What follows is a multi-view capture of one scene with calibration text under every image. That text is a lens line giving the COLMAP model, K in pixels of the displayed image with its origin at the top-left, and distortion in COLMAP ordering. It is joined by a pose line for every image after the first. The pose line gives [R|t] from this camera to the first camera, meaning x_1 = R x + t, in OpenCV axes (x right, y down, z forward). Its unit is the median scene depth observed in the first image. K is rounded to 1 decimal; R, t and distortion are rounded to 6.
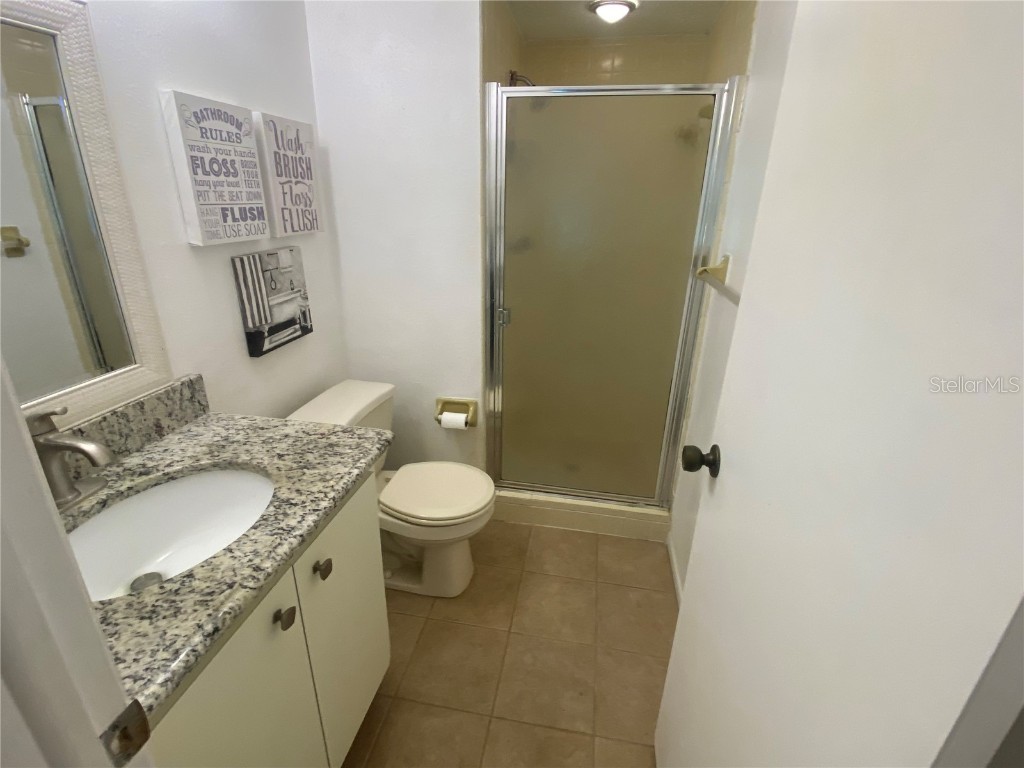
lens RADIAL K [[495.3, 0, 534.2], [0, 495.3, 381.7], [0, 0, 1]] dist [0.018682, -0.017908]
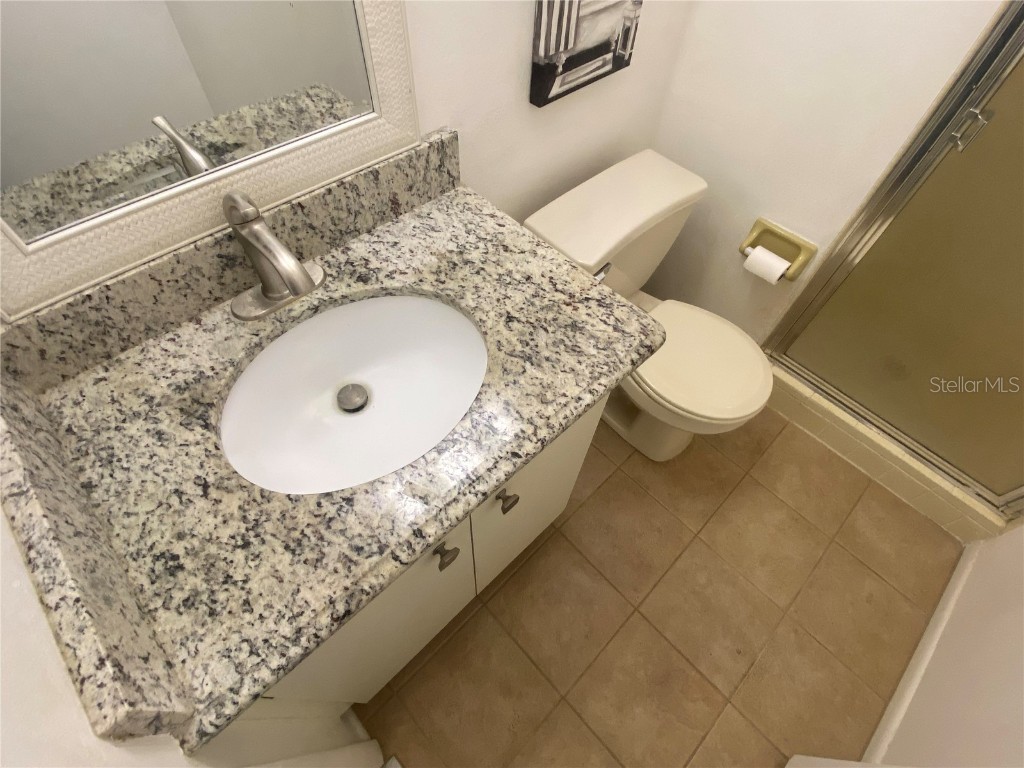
lens RADIAL K [[495.3, 0, 530.6], [0, 495.3, 380.8], [0, 0, 1]] dist [0.018682, -0.017908]
pose [[0.802382, 0.506885, -0.315042, -0.205023], [-0.248988, 0.764053, 0.595171, -0.205050], [0.542391, -0.399113, 0.739270, 0.432681]]
